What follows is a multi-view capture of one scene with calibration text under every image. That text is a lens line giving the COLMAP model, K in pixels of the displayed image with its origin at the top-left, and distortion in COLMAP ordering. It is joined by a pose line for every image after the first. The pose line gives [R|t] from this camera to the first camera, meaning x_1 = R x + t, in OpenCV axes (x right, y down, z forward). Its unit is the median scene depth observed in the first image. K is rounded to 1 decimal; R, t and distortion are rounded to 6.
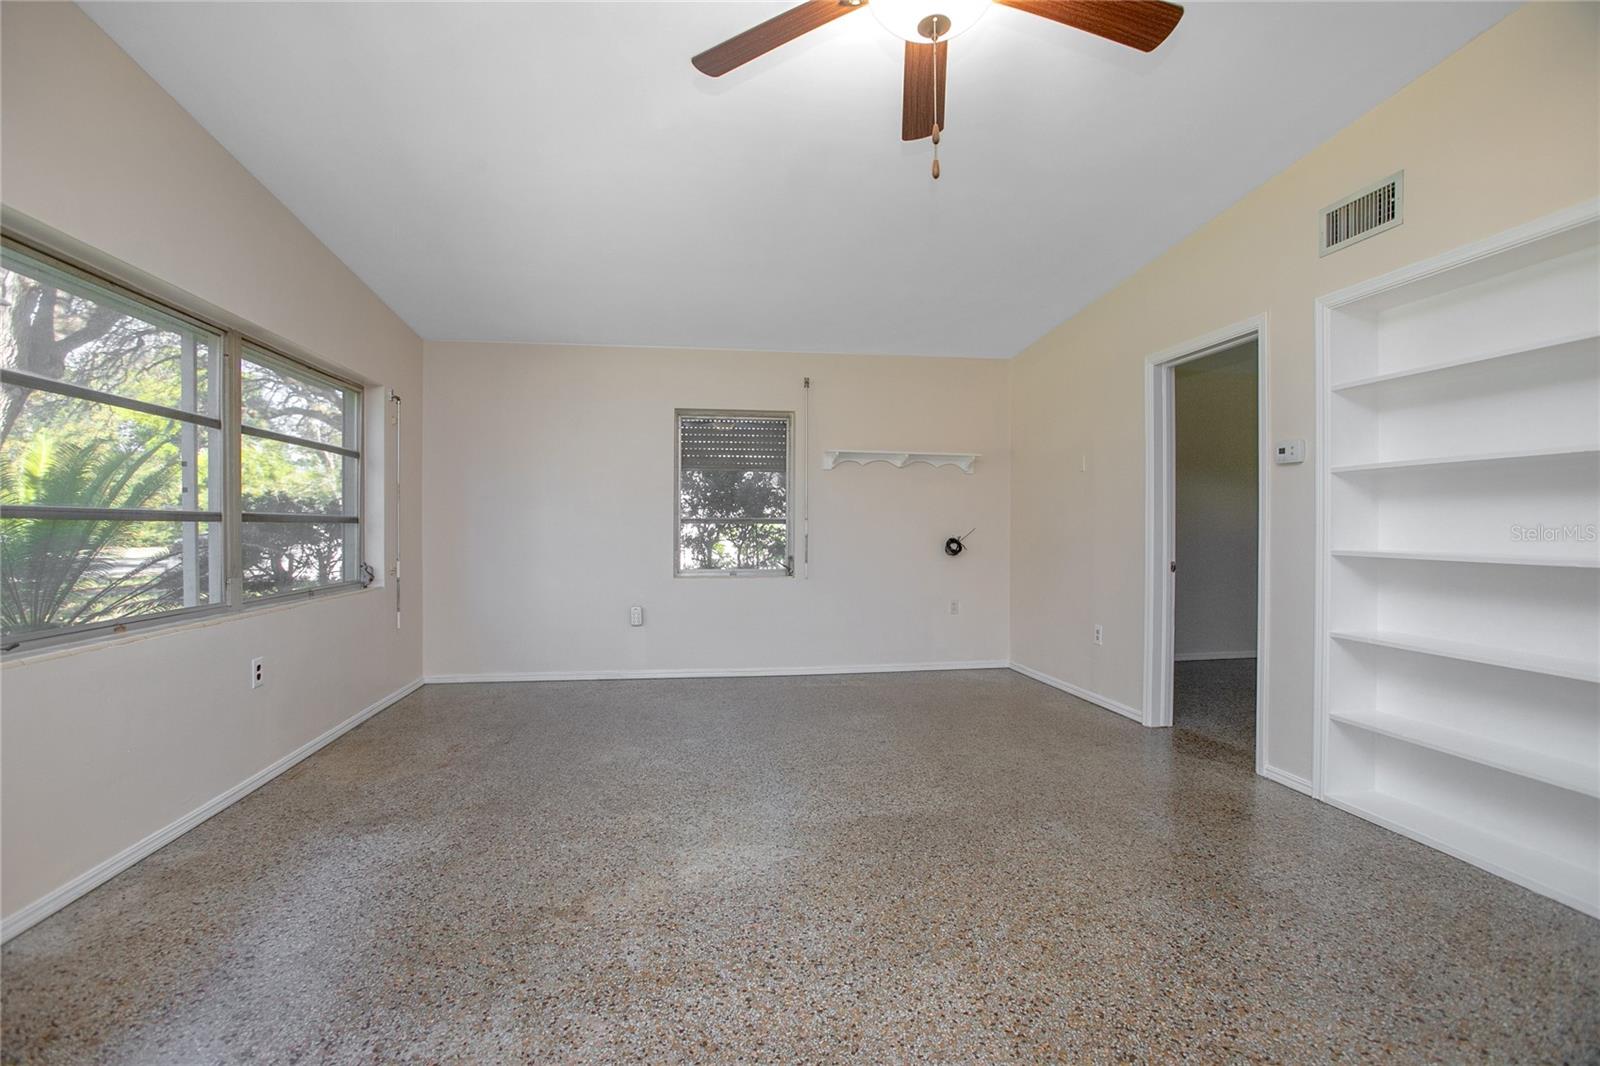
lens RADIAL K [[727.4, 0, 793.1], [0, 727.4, 533.0], [0, 0, 1]] dist [-0.060489, 0.020849]
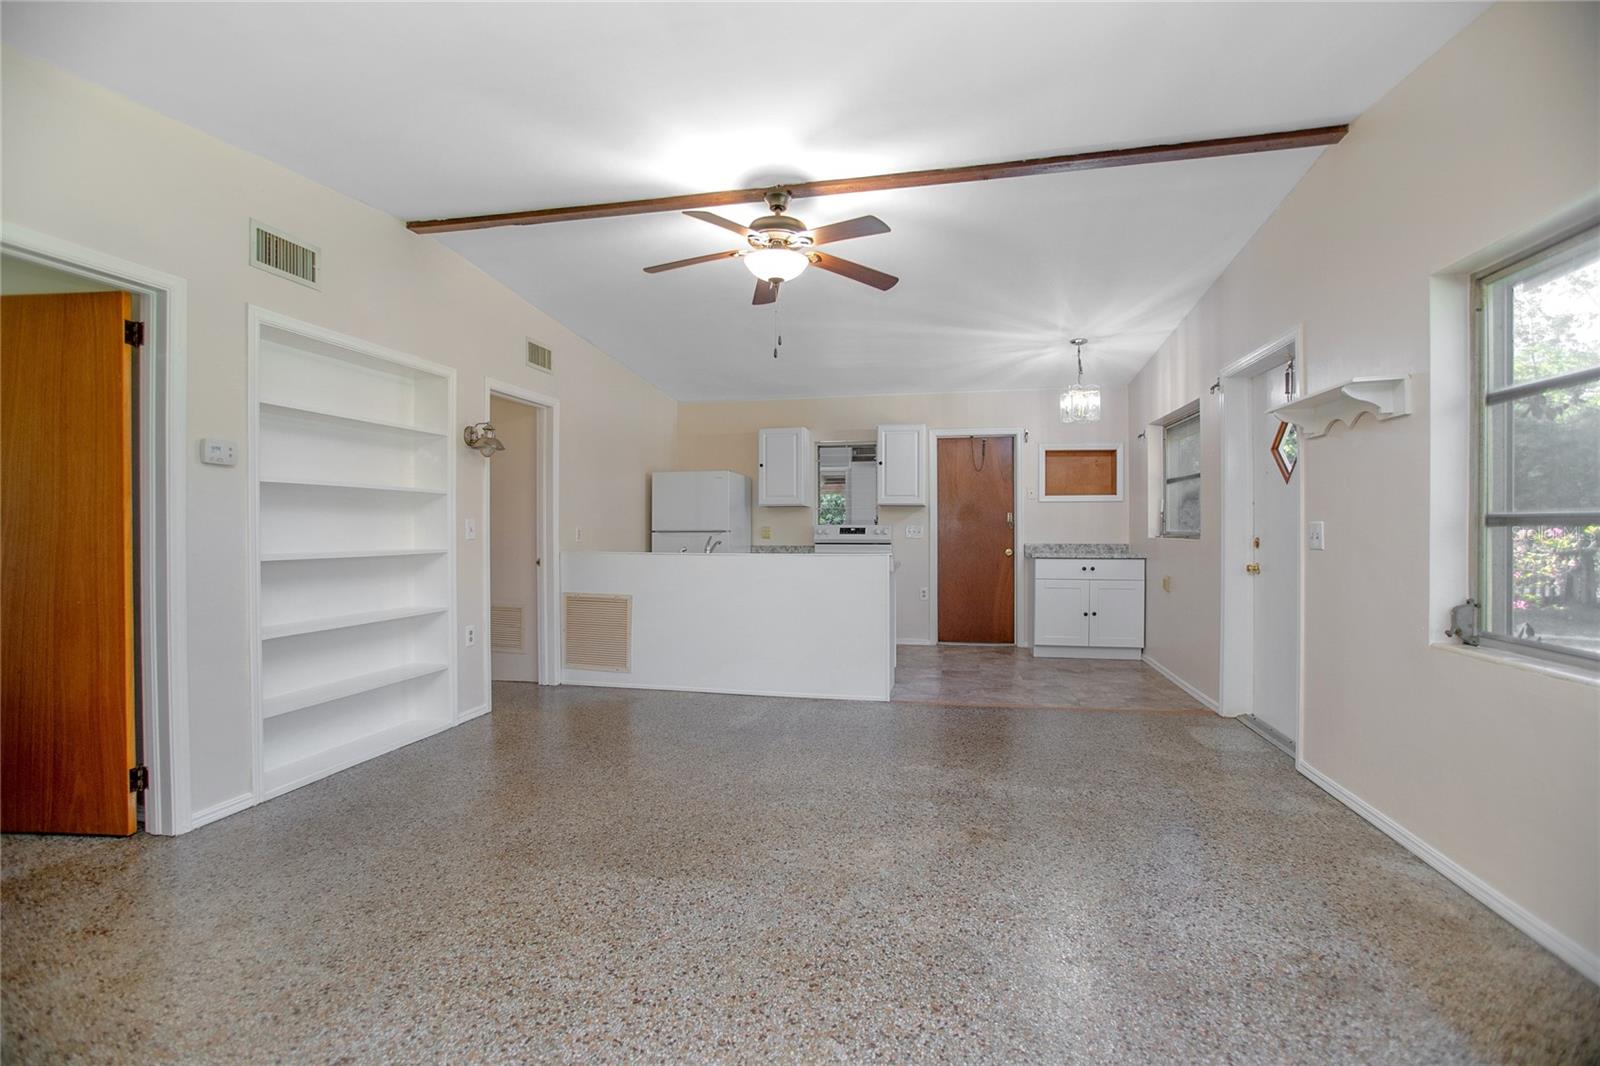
lens RADIAL K [[727.4, 0, 798.9], [0, 727.4, 531.3], [0, 0, 1]] dist [-0.060489, 0.020849]
pose [[-0.933044, -0.000431, 0.359761, -0.312938], [0.004221, 0.999917, 0.012144, -0.018985], [-0.359737, 0.012849, -0.932965, 1.529284]]
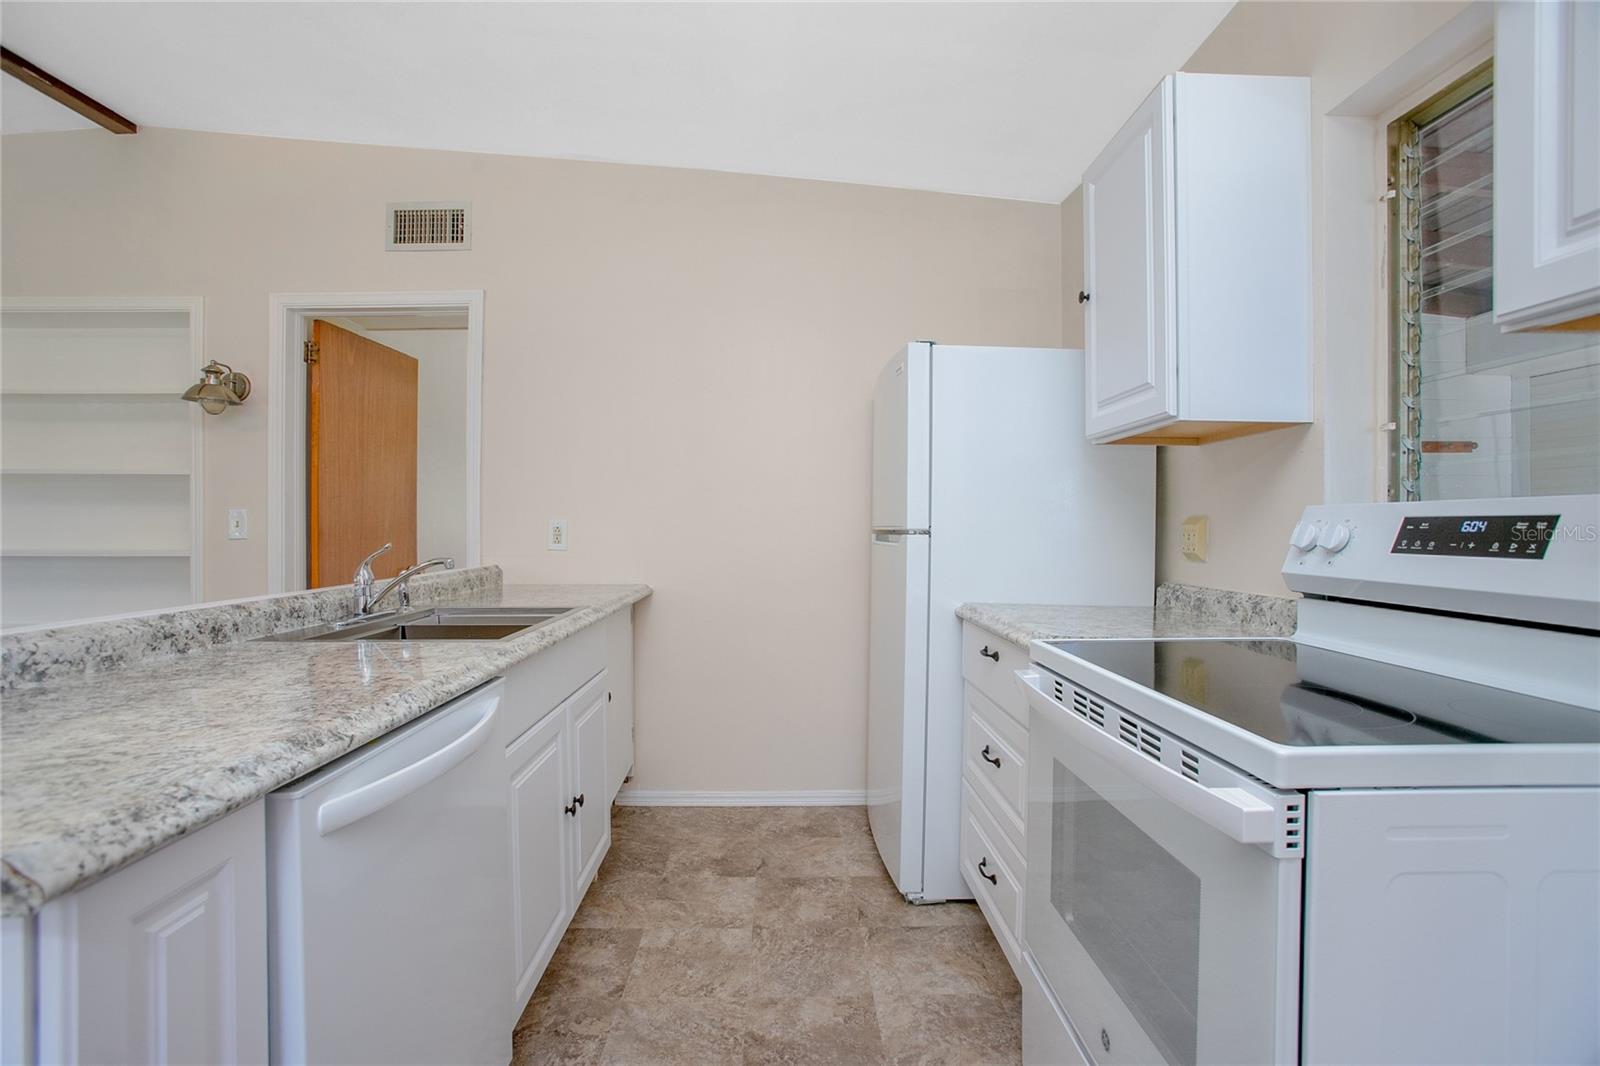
lens RADIAL K [[727.4, 0, 795.9], [0, 727.4, 531.7], [0, 0, 1]] dist [-0.060489, 0.020849]
pose [[0.139489, -0.005389, 0.990209, -0.042912], [0.007453, 0.999963, 0.004392, 0.002088], [-0.990196, 0.006768, 0.139524, -0.364264]]
